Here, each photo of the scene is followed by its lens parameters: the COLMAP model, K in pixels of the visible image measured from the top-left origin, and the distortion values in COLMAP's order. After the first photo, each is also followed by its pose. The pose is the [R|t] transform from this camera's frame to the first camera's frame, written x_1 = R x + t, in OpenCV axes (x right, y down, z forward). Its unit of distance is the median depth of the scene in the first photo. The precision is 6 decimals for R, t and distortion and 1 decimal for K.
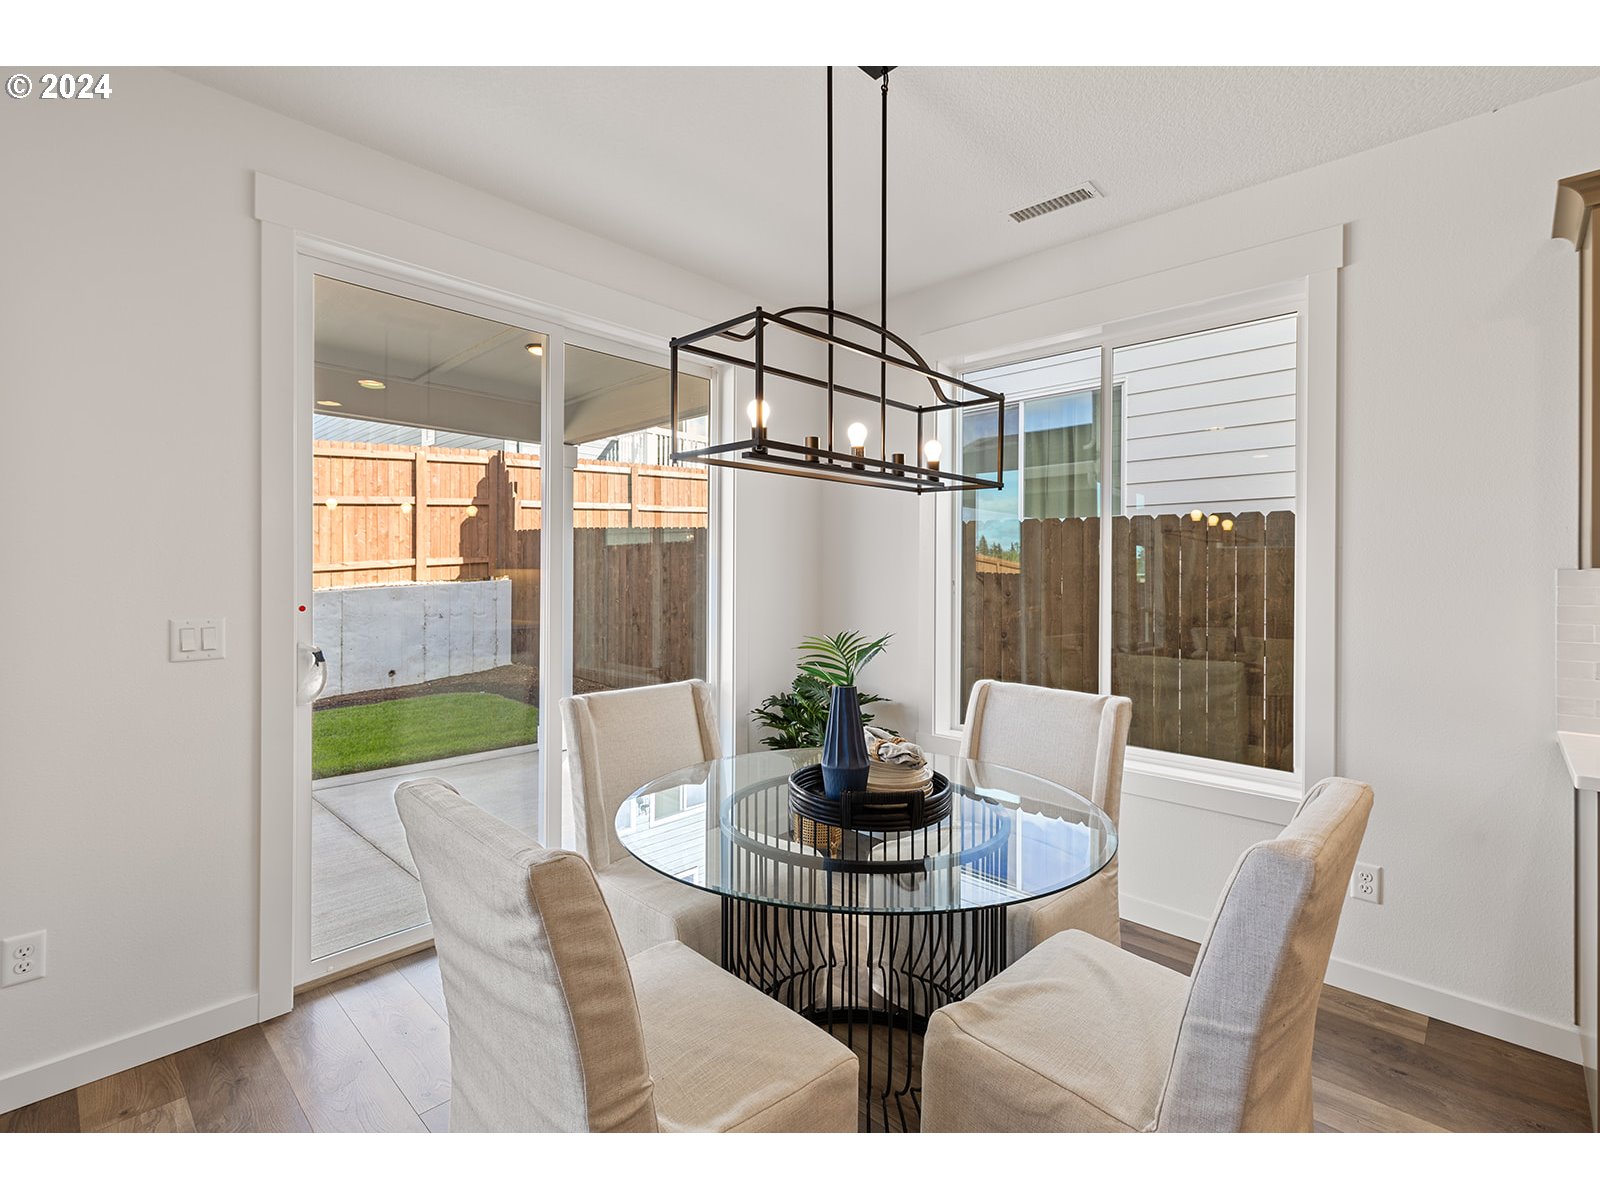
lens RADIAL K [[736.1, 0, 810.6], [0, 736.1, 577.8], [0, 0, 1]] dist [0.000965, 0.000035]
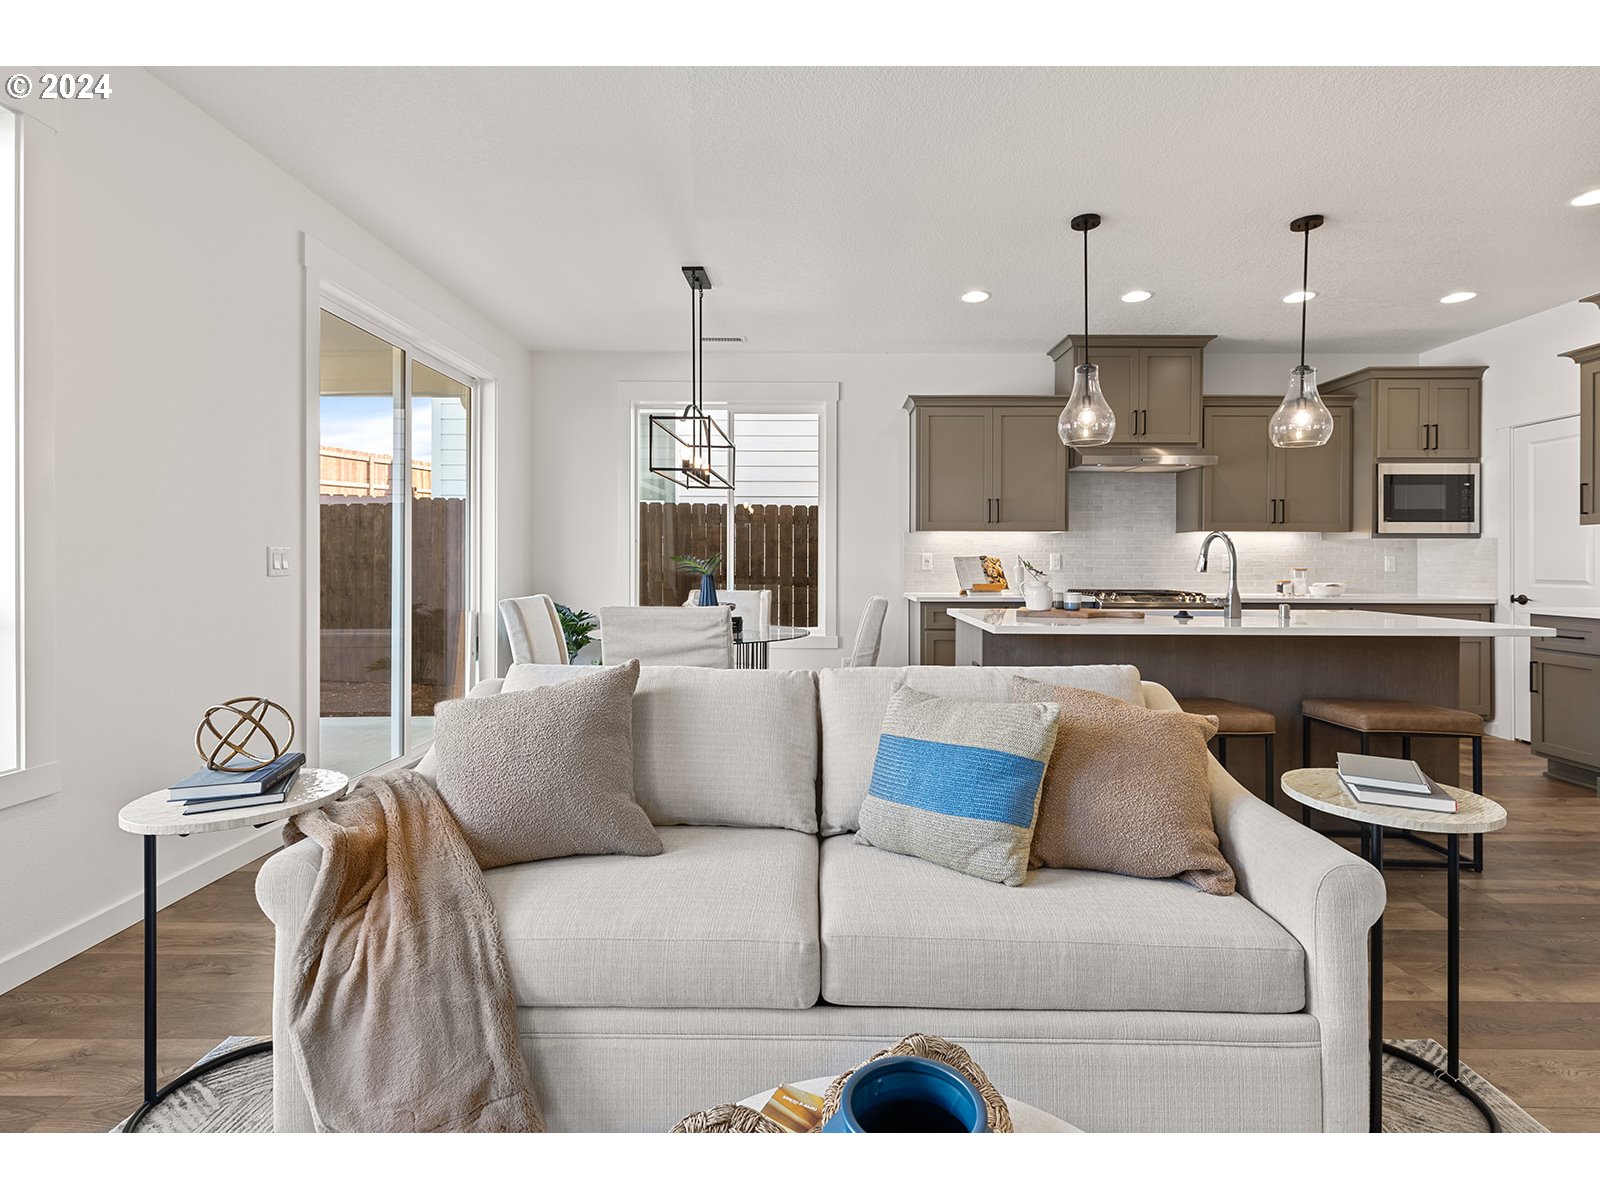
lens RADIAL K [[736.1, 0, 810.6], [0, 736.1, 577.8], [0, 0, 1]] dist [0.000965, 0.000035]
pose [[0.735372, -0.019718, 0.677377, -0.508023], [0.002631, 0.999652, 0.026243, 0.039271], [-0.677658, -0.017516, 0.735168, -0.358327]]
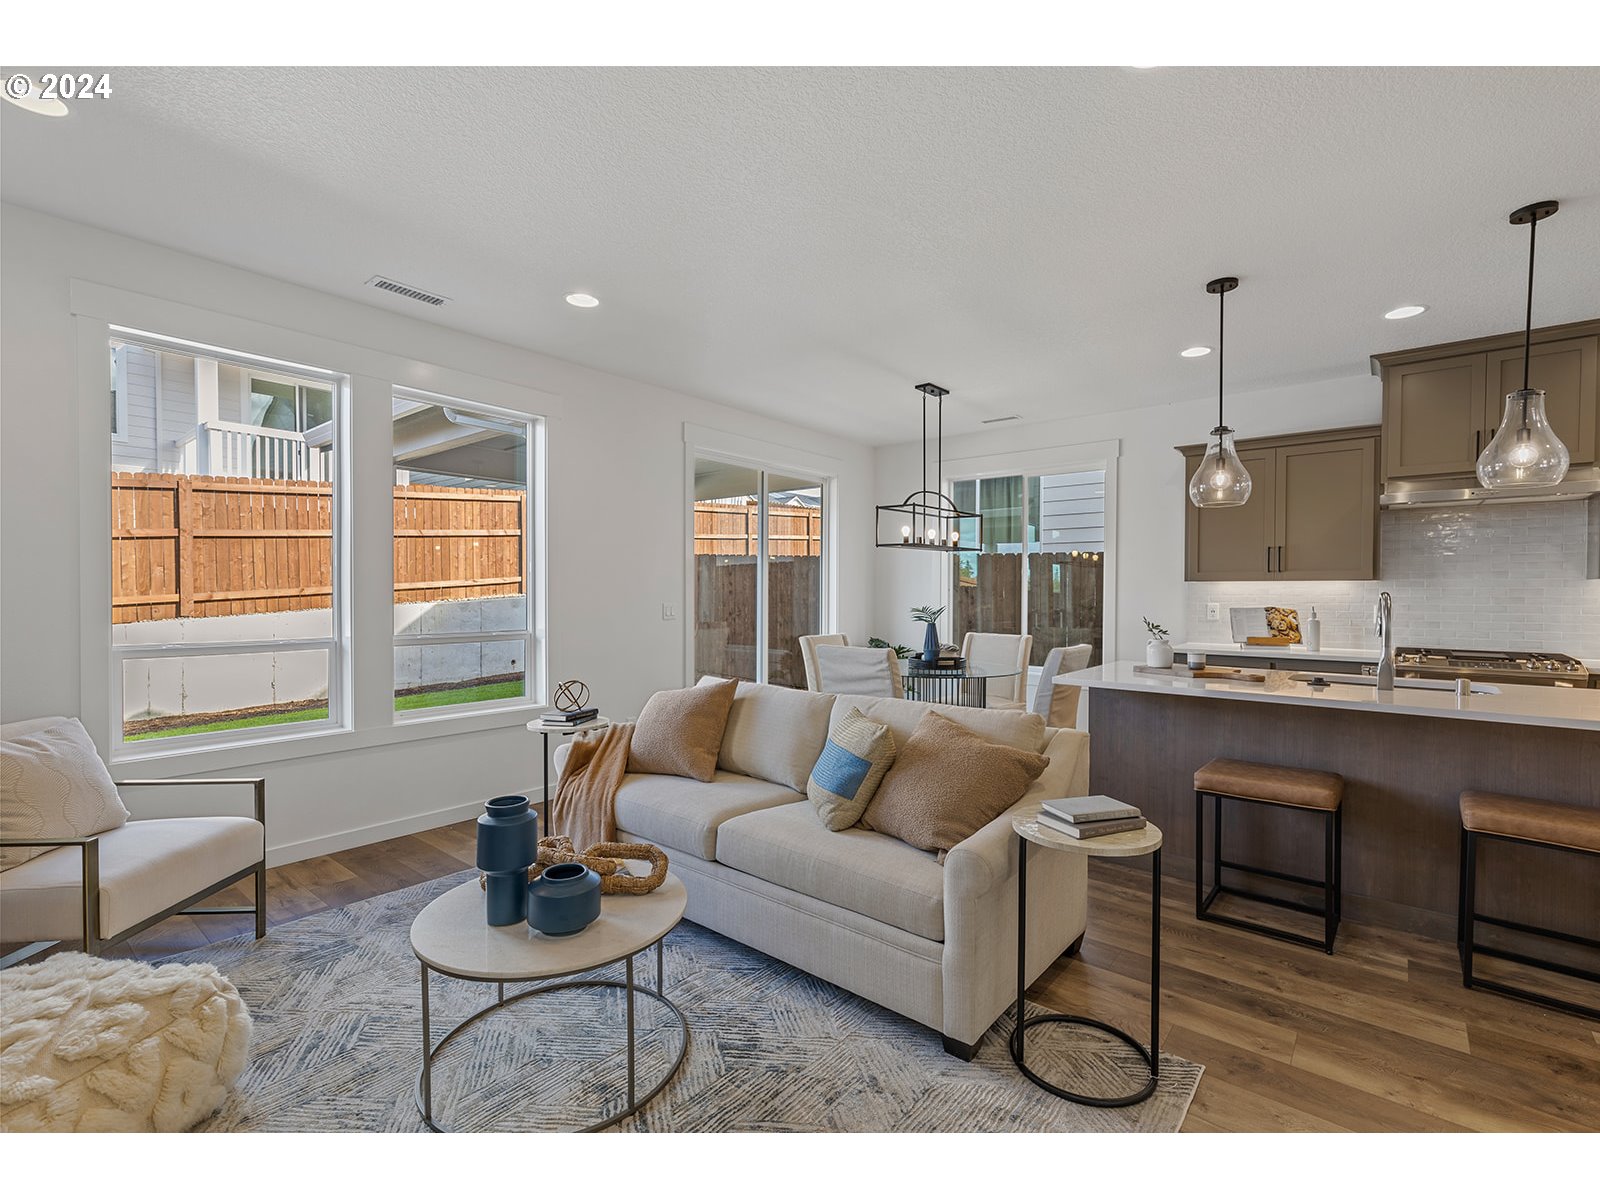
lens RADIAL K [[719.2, 0, 805.0], [0, 719.2, 616.2], [0, 0, 1]] dist [-0.000472, -0.000309]
pose [[0.998069, -0.006161, 0.061802, -0.251649], [0.004112, 0.999440, 0.033219, 0.009400], [-0.061972, -0.032901, 0.997535, -0.726356]]
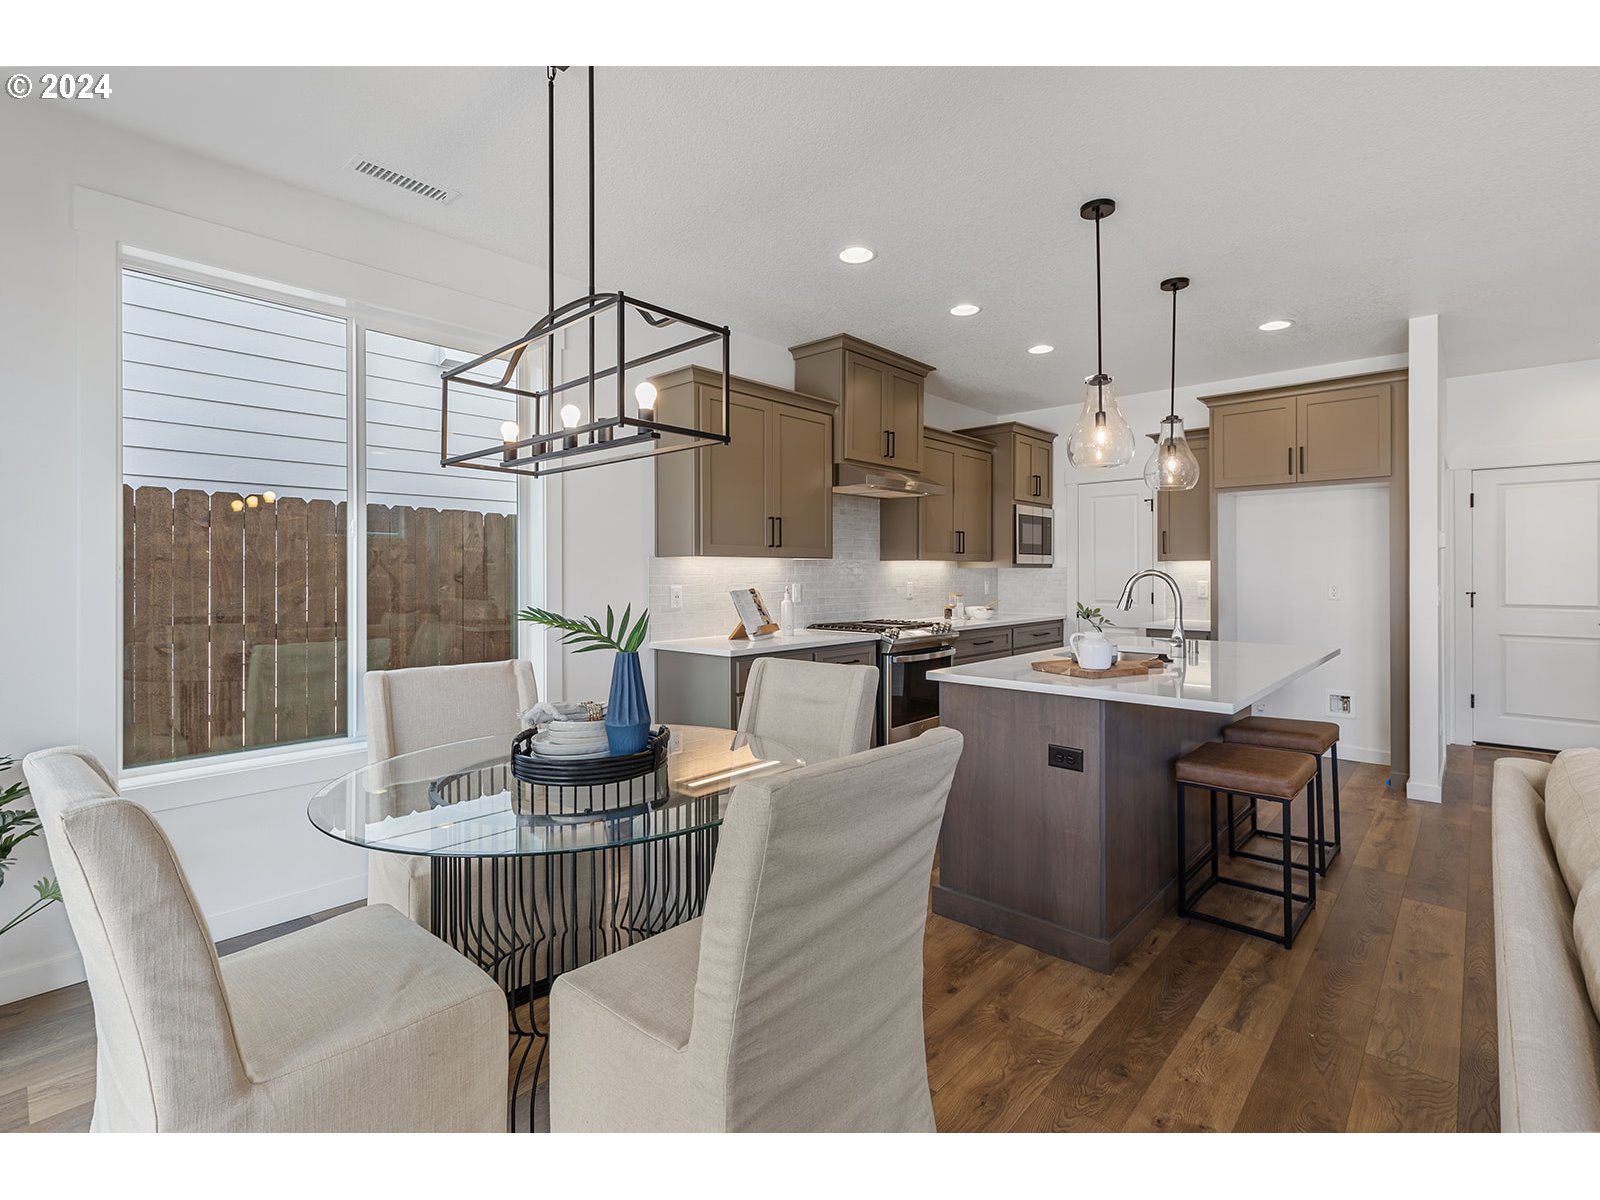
lens RADIAL K [[756.0, 0, 802.8], [0, 756.0, 570.0], [0, 0, 1]] dist [0.003475, -0.001026]
pose [[-0.011014, -0.000686, 0.999939, -0.448247], [0.003746, 0.999993, 0.000727, 0.010563], [-0.999932, 0.003753, -0.011012, 0.303331]]
